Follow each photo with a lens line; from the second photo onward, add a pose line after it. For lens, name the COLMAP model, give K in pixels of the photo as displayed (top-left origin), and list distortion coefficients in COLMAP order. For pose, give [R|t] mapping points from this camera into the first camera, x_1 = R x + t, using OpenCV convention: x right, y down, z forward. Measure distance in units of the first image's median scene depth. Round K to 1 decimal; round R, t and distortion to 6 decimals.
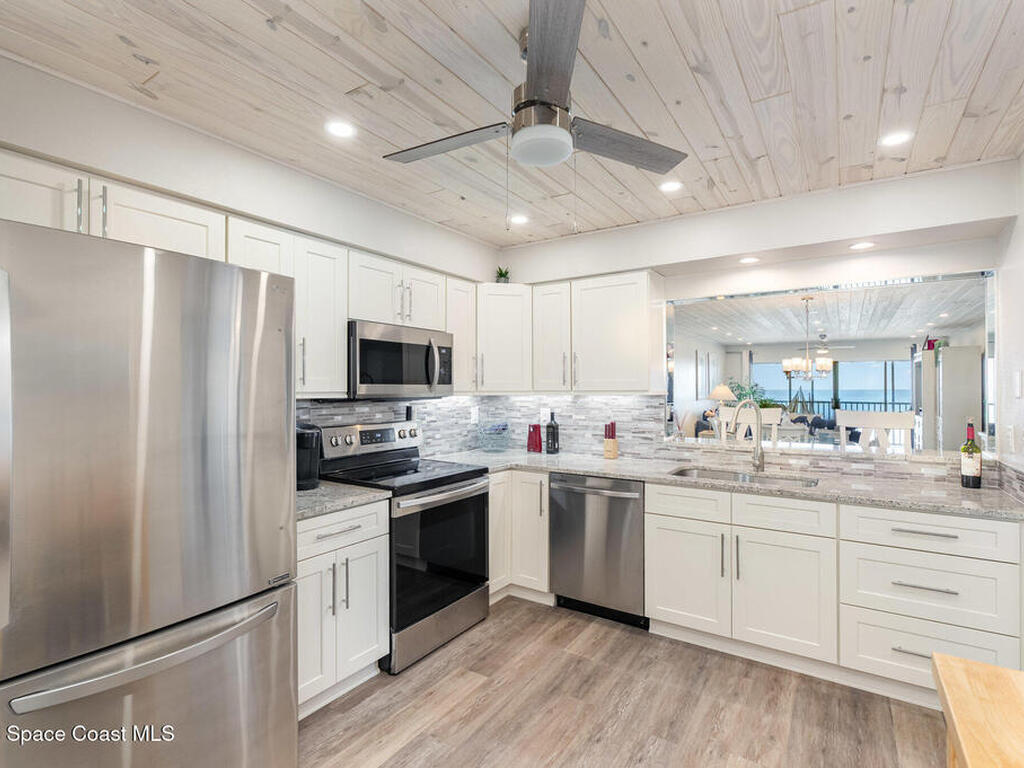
lens RADIAL K [[513.1, 0, 515.5], [0, 513.1, 383.7], [0, 0, 1]] dist [-0.005362, 0.002259]
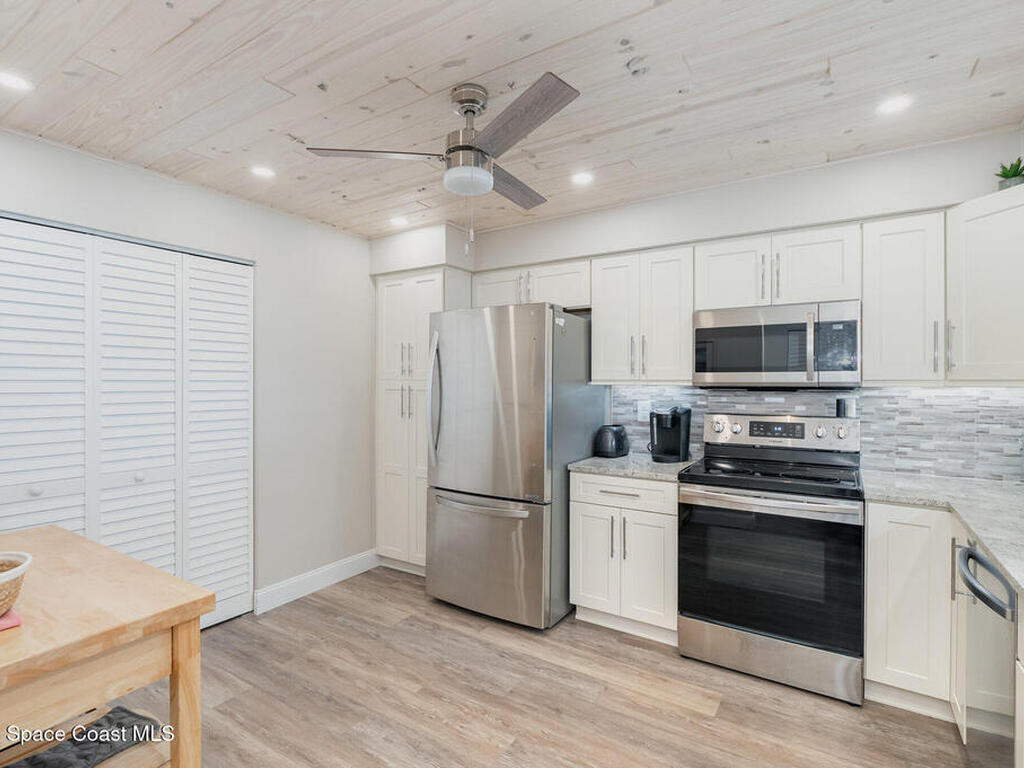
lens RADIAL K [[513.1, 0, 515.0], [0, 513.1, 380.8], [0, 0, 1]] dist [-0.005362, 0.002259]
pose [[0.004768, 0.001843, -0.999987, 0.649701], [0.008735, 0.999960, 0.001885, 0.010909], [0.999950, -0.008744, 0.004752, 0.550235]]
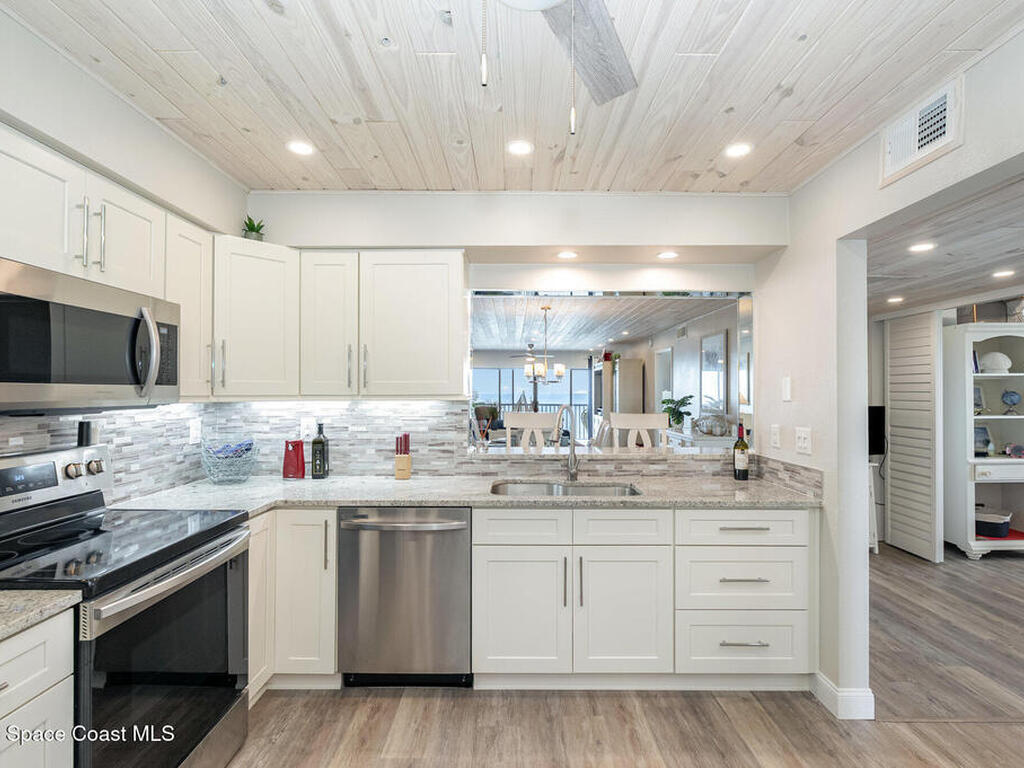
lens RADIAL K [[513.1, 0, 519.1], [0, 513.1, 387.2], [0, 0, 1]] dist [-0.005362, 0.002259]
pose [[0.832549, 0.007648, 0.553899, -0.132809], [-0.007574, 0.999968, -0.002423, 0.002661], [-0.553900, -0.002178, 0.832580, 0.270365]]
